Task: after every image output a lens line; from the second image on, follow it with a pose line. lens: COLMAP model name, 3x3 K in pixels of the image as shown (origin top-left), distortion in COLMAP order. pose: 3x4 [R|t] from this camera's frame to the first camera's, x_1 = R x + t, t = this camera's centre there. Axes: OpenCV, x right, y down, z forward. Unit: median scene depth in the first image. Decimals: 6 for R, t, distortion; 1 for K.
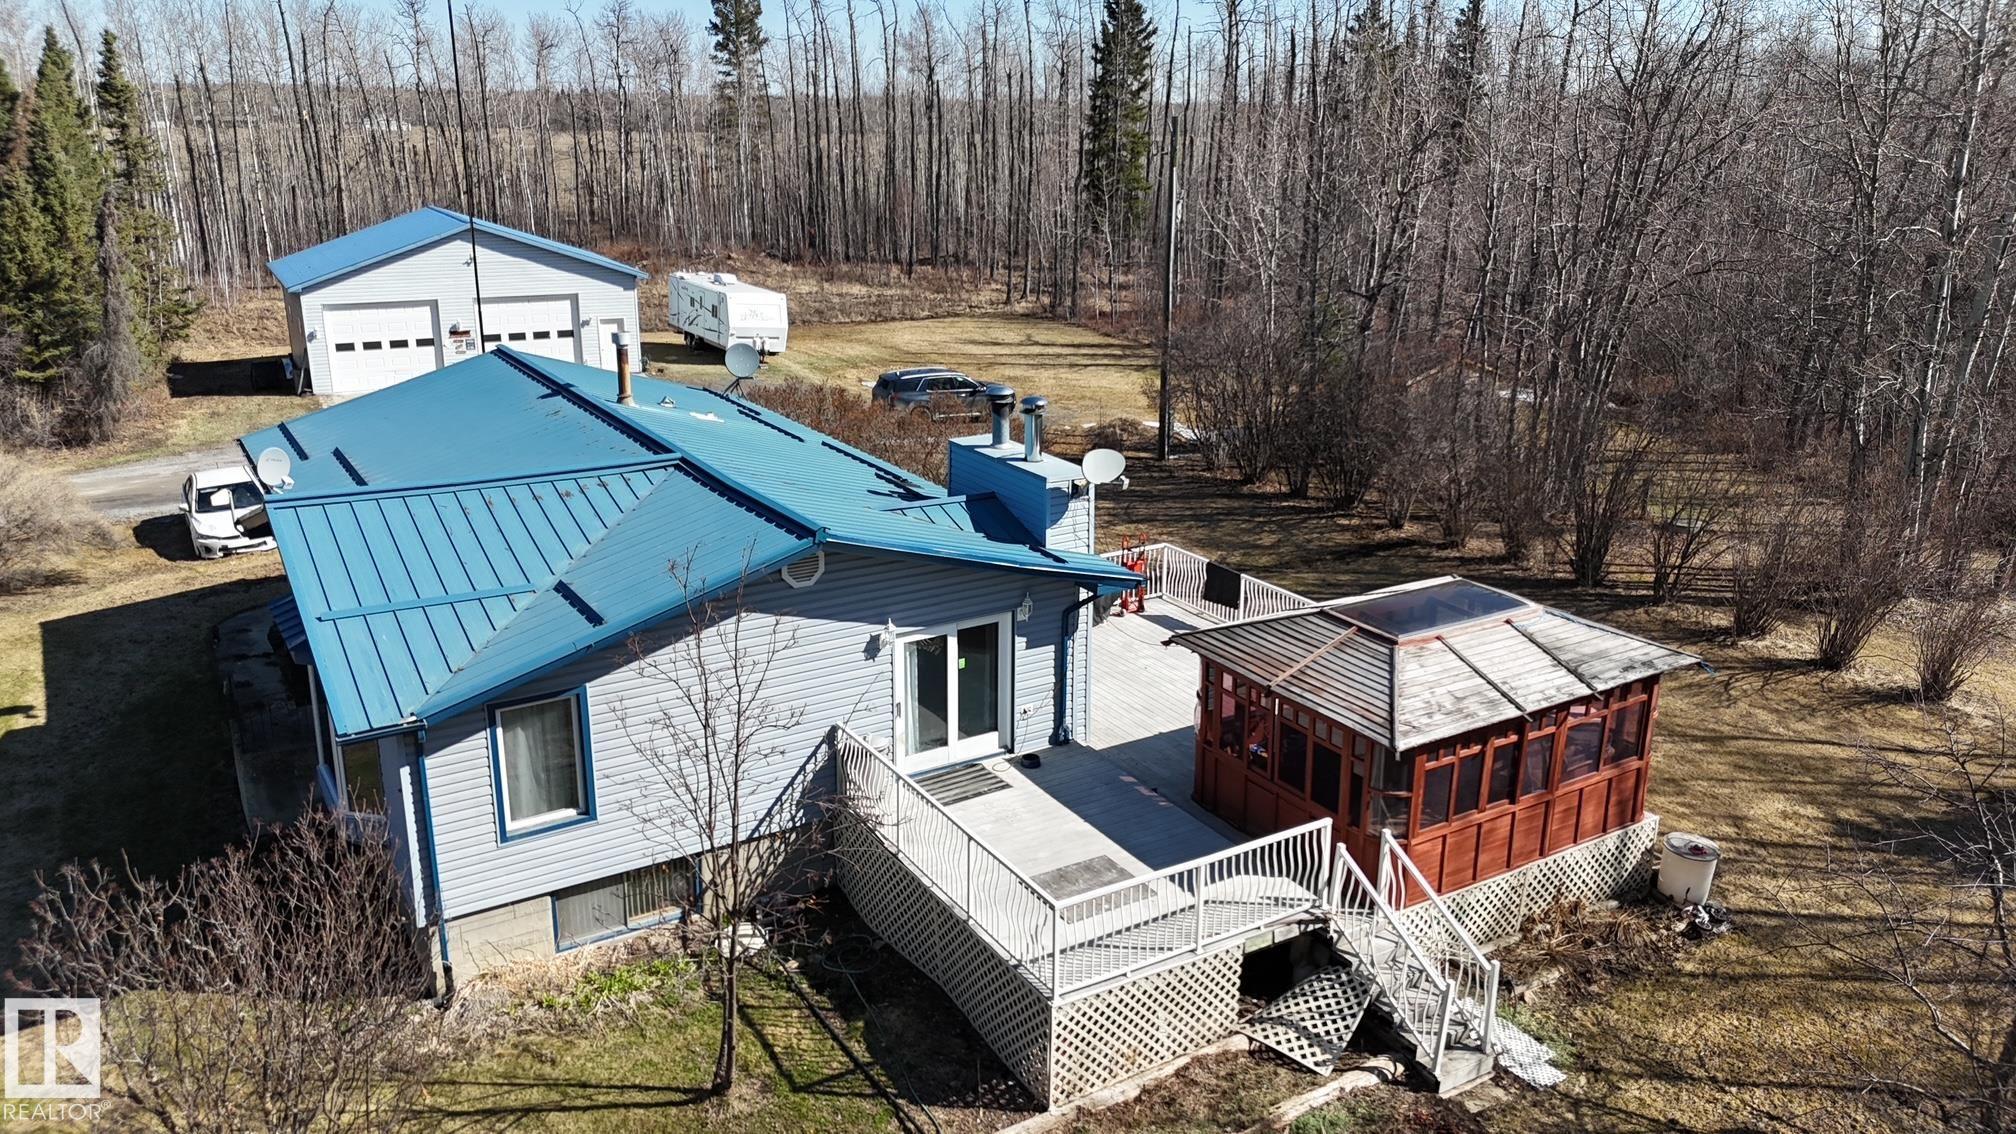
lens RADIAL K [[1484.7, 0, 1005.6], [0, 1484.7, 568.0], [0, 0, 1]] dist [0.088101, -0.086580]
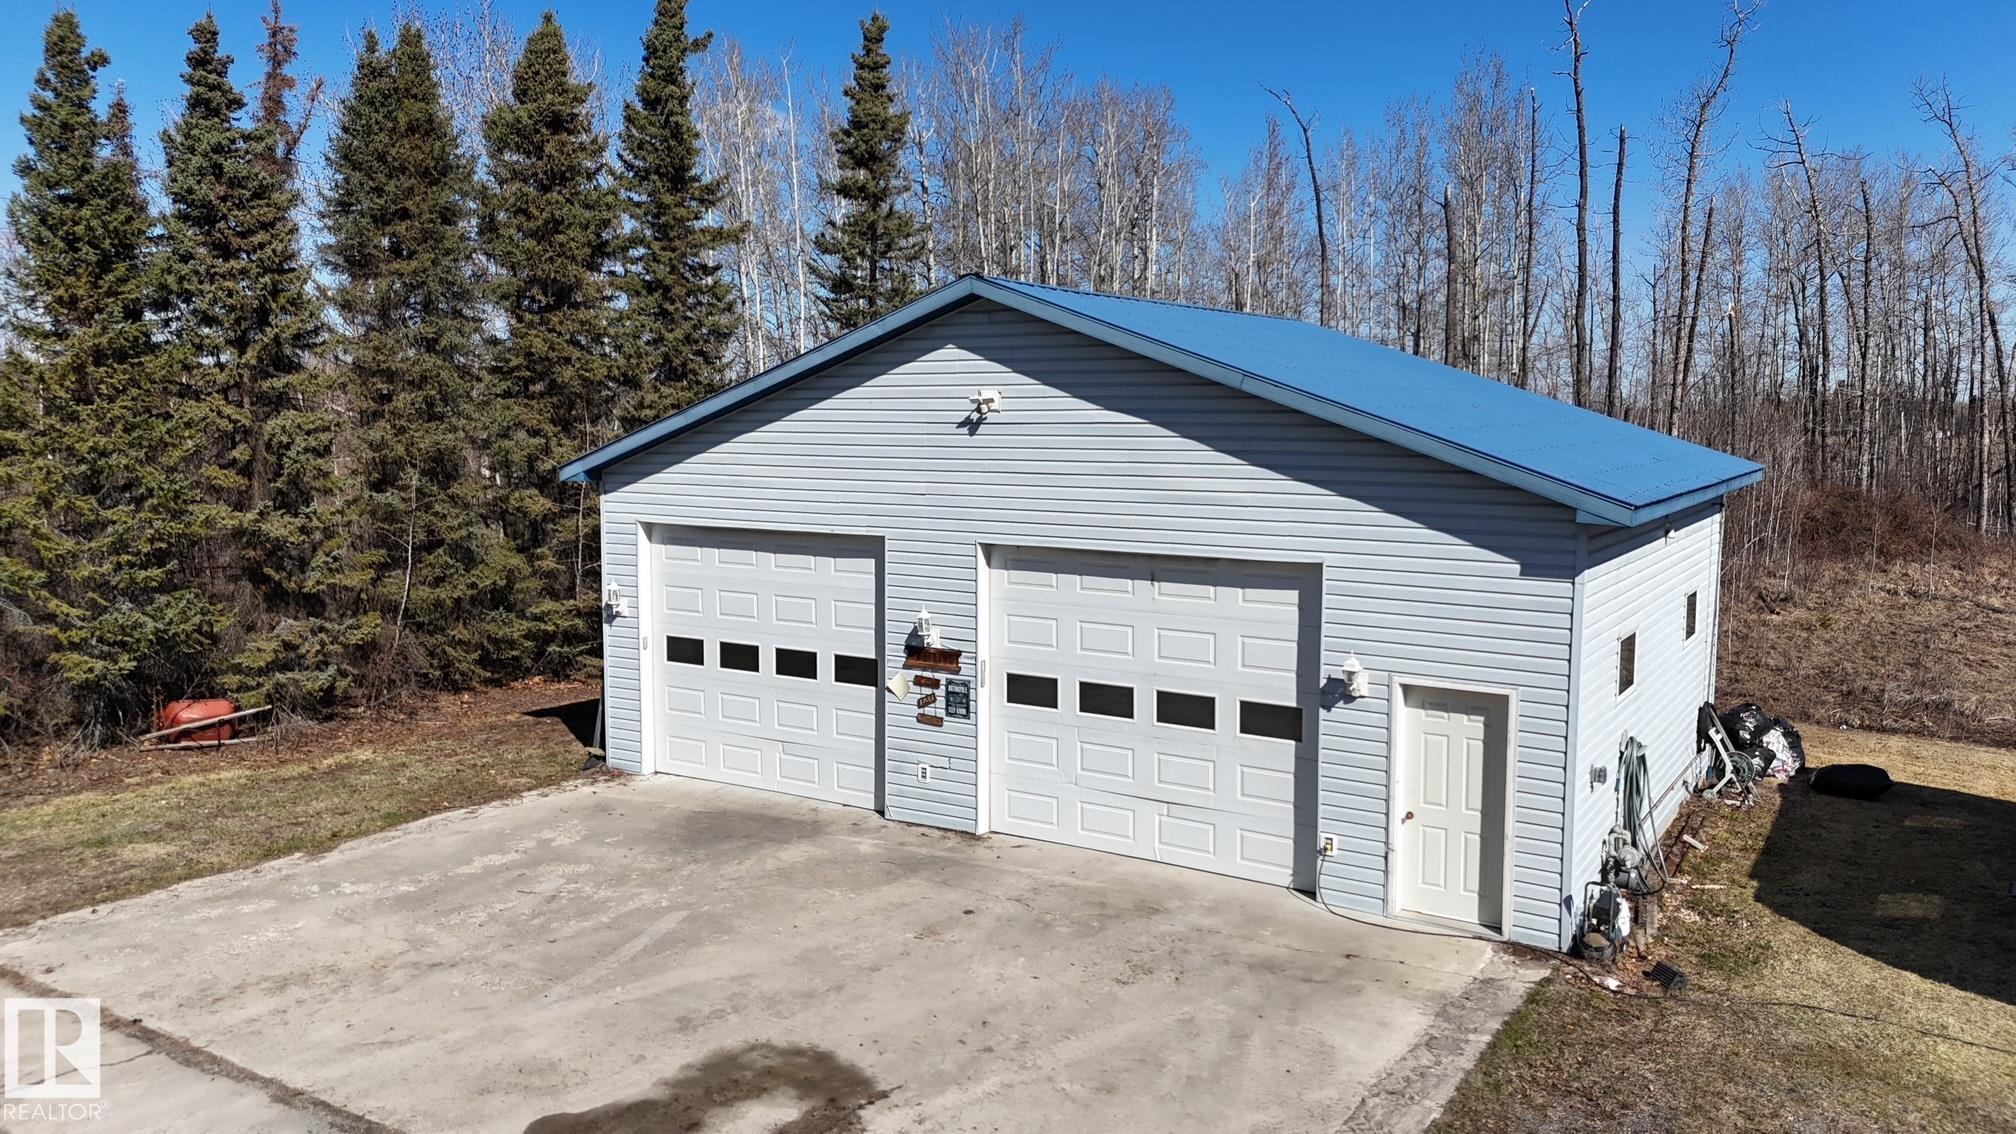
lens RADIAL K [[1484.7, 0, 1000.0], [0, 1484.7, 562.3], [0, 0, 1]] dist [0.088101, -0.086580]
pose [[0.445373, 0.084079, -0.891389, -0.102069], [-0.259315, 0.965023, -0.038540, -0.167496], [0.856970, 0.248315, 0.451598, 0.882484]]
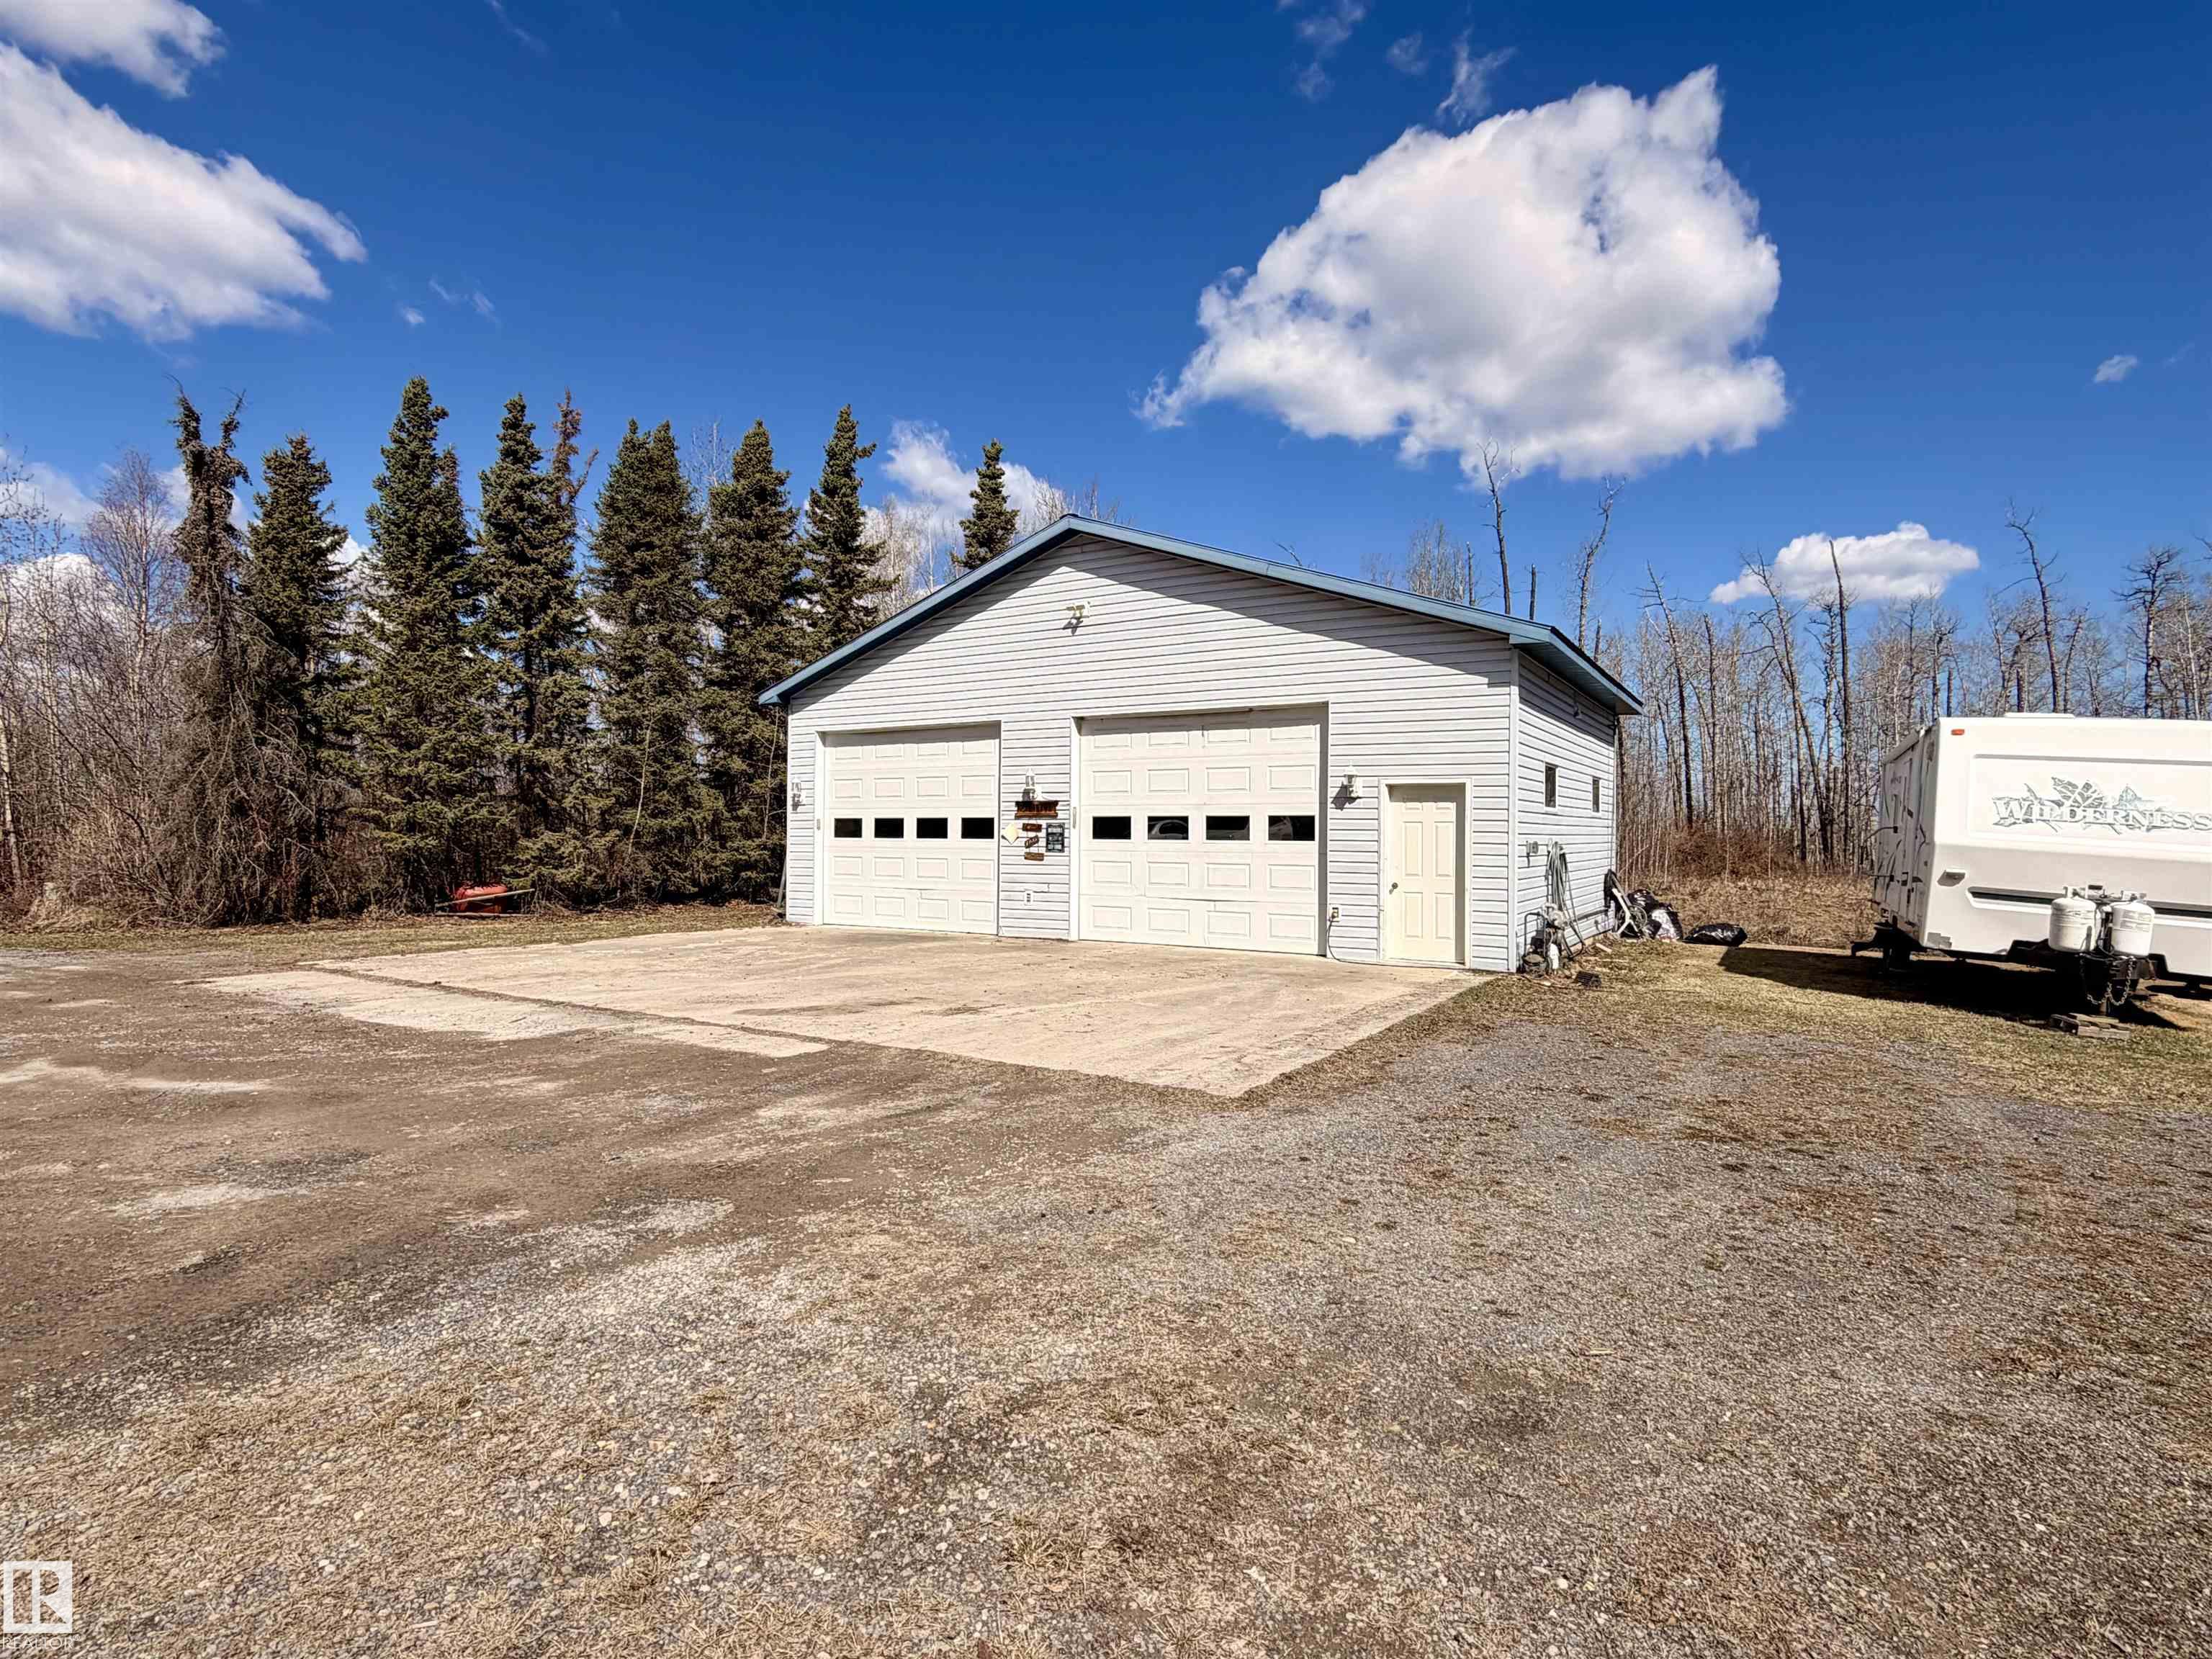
lens RADIAL K [[1134.7, 0, 1096.4], [0, 1134.7, 823.6], [0, 0, 1]] dist [0.002733, -0.000587]
pose [[0.459548, -0.011583, -0.888077, -0.096634], [-0.261428, 0.953852, -0.147721, -0.113936], [0.848806, 0.300053, 0.435313, 0.893215]]
